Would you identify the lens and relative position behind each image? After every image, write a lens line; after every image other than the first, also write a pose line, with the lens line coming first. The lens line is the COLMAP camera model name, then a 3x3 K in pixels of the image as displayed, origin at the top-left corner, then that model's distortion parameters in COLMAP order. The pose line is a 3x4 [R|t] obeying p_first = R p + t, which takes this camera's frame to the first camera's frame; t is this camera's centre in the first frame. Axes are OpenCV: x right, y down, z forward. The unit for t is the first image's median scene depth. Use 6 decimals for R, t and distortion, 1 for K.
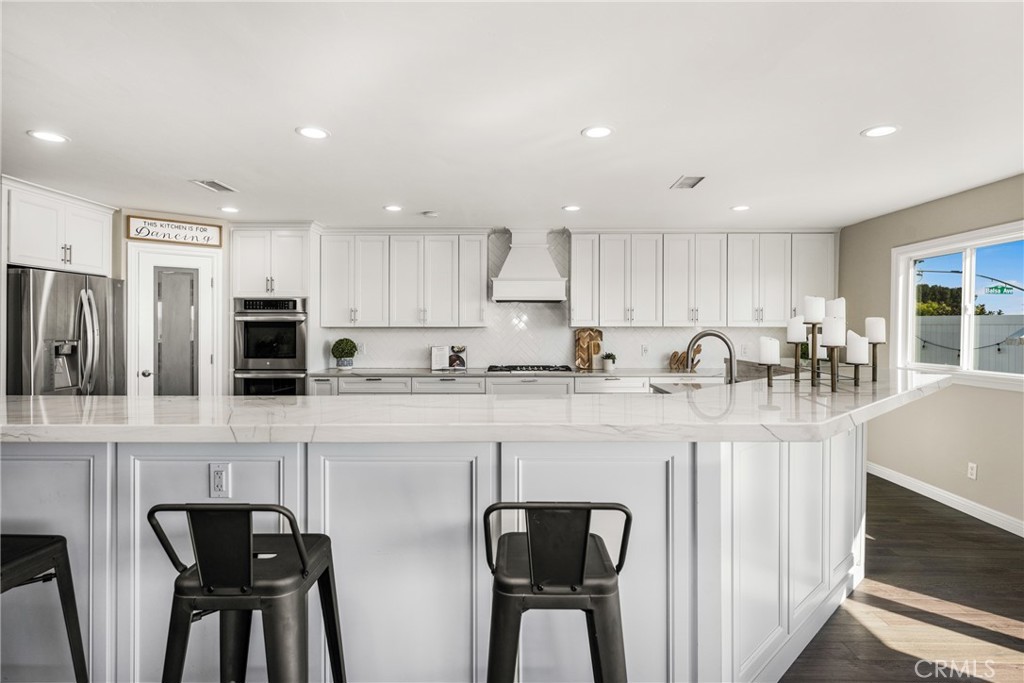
lens RADIAL K [[504.5, 0, 471.4], [0, 504.5, 328.4], [0, 0, 1]] dist [-0.001308, 0.001769]
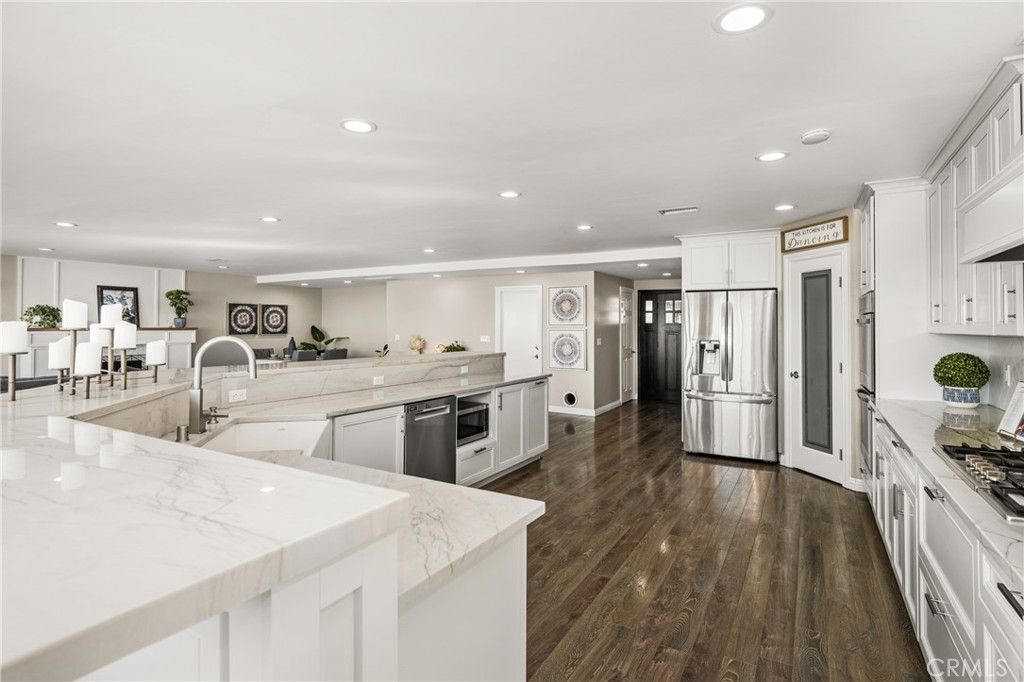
lens RADIAL K [[504.5, 0, 558.0], [0, 504.5, 319.6], [0, 0, 1]] dist [-0.001308, 0.001769]
pose [[-0.373227, -0.013557, -0.927641, 0.493281], [-0.004043, 0.999907, -0.012986, -0.010130], [0.927731, -0.001096, -0.373247, 0.854710]]
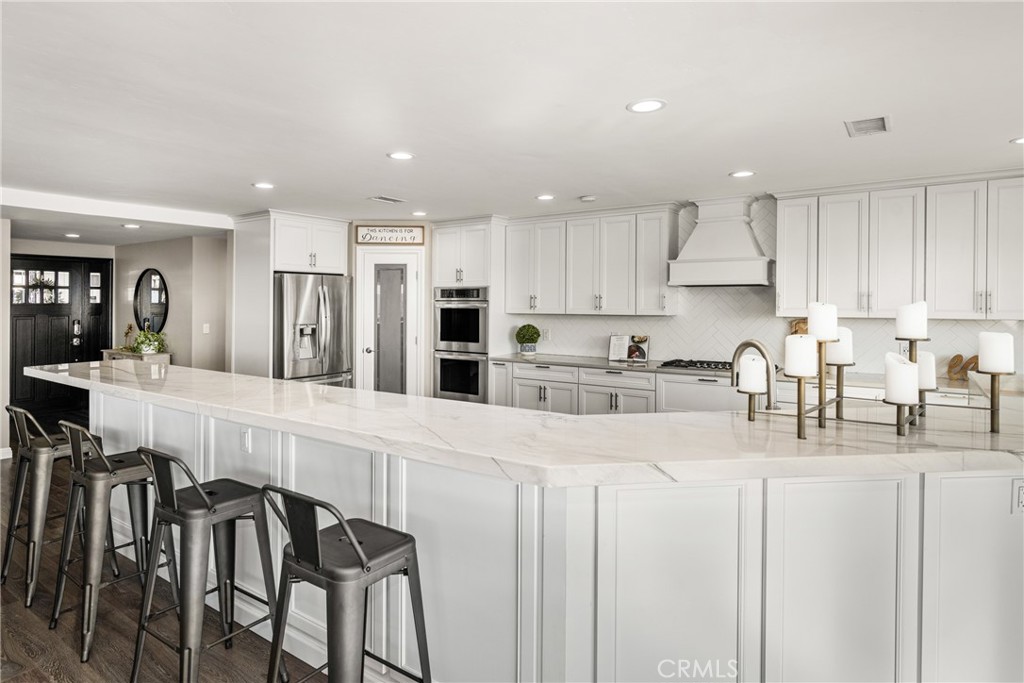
lens RADIAL K [[533.1, 0, 465.1], [0, 533.1, 299.0], [0, 0, 1]] dist [-0.001456, 0.000344]
pose [[0.831777, -0.004817, -0.555089, 0.262131], [-0.000078, 0.999961, -0.008795, -0.024198], [0.555110, 0.007359, 0.831745, 0.031017]]
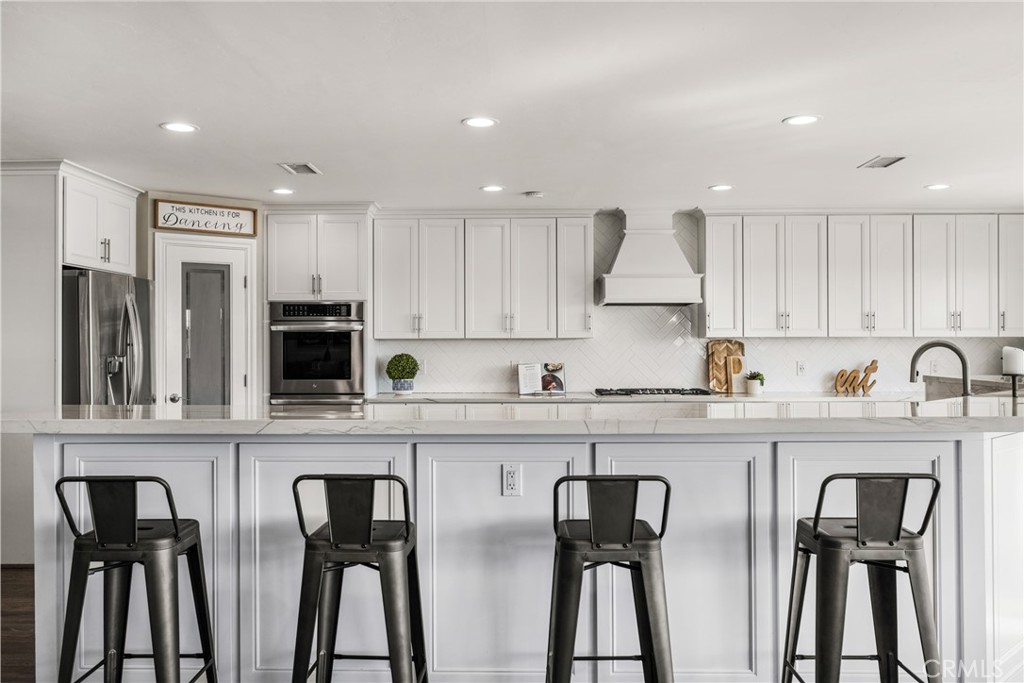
lens RADIAL K [[790.5, 0, 434.8], [0, 790.5, 335.3], [0, 0, 1]] dist [-0.005530, -0.002253]
pose [[0.999670, -0.003106, -0.025488, -0.186472], [0.002934, 0.999973, -0.006763, 0.000514], [0.025508, 0.006686, 0.999652, -0.211736]]
